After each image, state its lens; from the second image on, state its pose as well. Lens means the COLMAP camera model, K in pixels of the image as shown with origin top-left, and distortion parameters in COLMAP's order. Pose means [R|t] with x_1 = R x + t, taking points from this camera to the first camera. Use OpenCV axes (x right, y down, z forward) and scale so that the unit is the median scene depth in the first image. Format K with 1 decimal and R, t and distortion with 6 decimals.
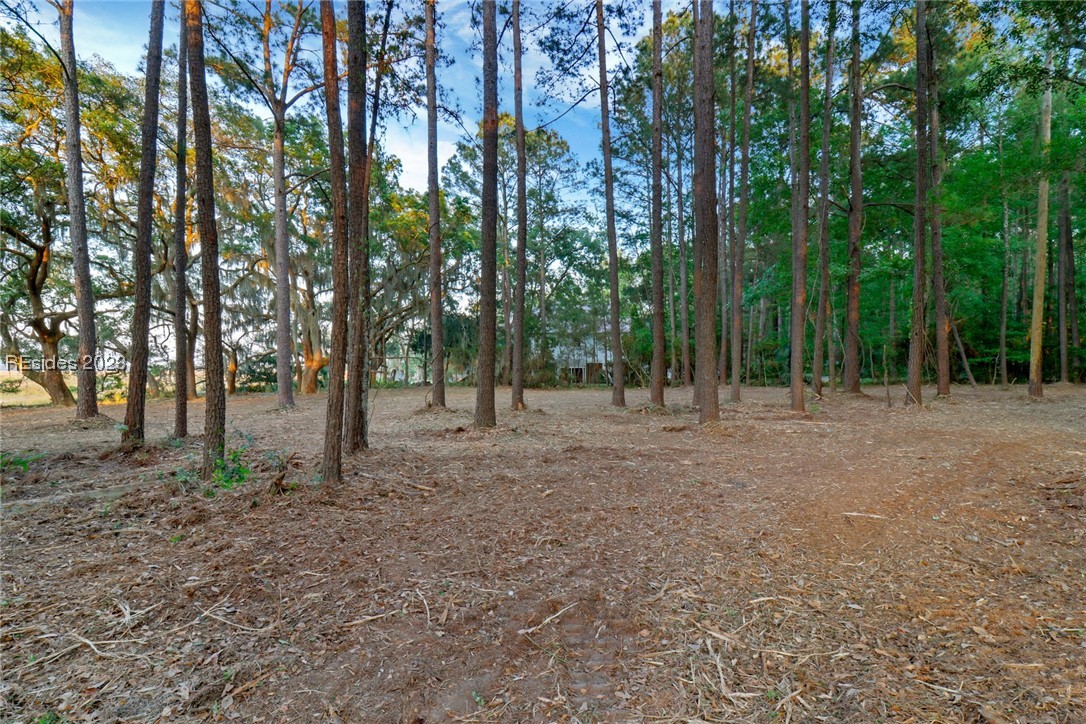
lens RADIAL K [[502.5, 0, 537.4], [0, 502.5, 394.1], [0, 0, 1]] dist [0.001544, 0.000310]
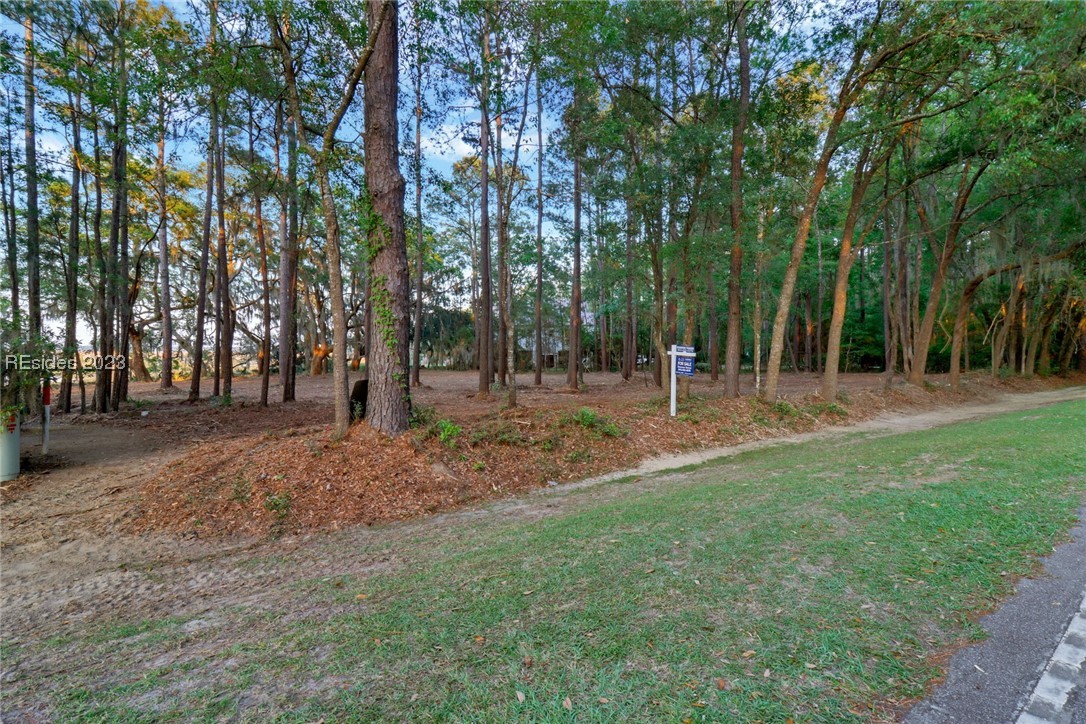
lens RADIAL K [[502.5, 0, 543.7], [0, 502.5, 362.1], [0, 0, 1]] dist [0.001544, 0.000310]
pose [[0.998465, 0.007855, -0.054832, 0.346766], [-0.009459, 0.999533, -0.029055, -0.002806], [0.054579, 0.029529, 0.998073, -0.460686]]
